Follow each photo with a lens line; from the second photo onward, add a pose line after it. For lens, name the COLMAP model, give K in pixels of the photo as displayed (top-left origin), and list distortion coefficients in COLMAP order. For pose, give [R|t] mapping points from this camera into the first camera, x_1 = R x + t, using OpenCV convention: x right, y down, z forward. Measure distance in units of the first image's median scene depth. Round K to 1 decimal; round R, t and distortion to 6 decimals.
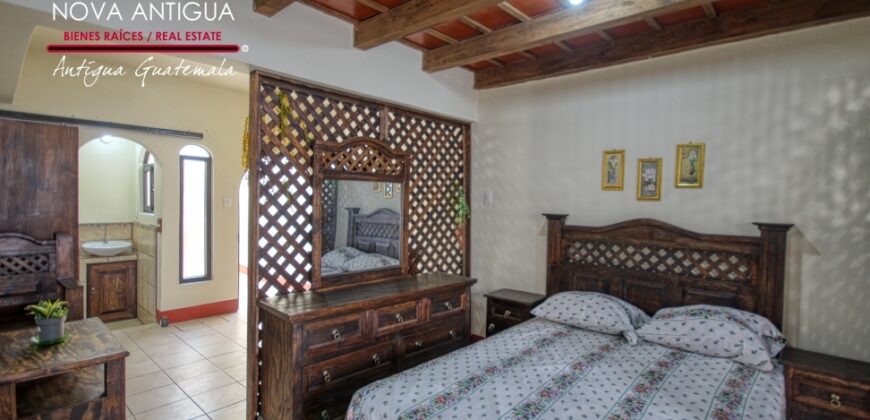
lens RADIAL K [[405.7, 0, 450.5], [0, 405.7, 209.6], [0, 0, 1]] dist [0.003580, -0.005426]
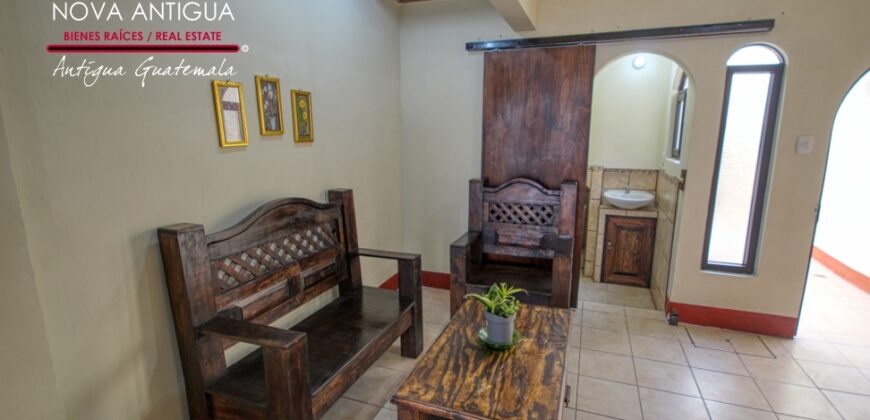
lens RADIAL K [[405.7, 0, 446.1], [0, 405.7, 212.6], [0, 0, 1]] dist [0.003580, -0.005426]
pose [[0.361808, 0.161531, -0.918152, -0.322798], [-0.018660, 0.985932, 0.166102, -0.016199], [0.932066, -0.042964, 0.359733, 0.542147]]
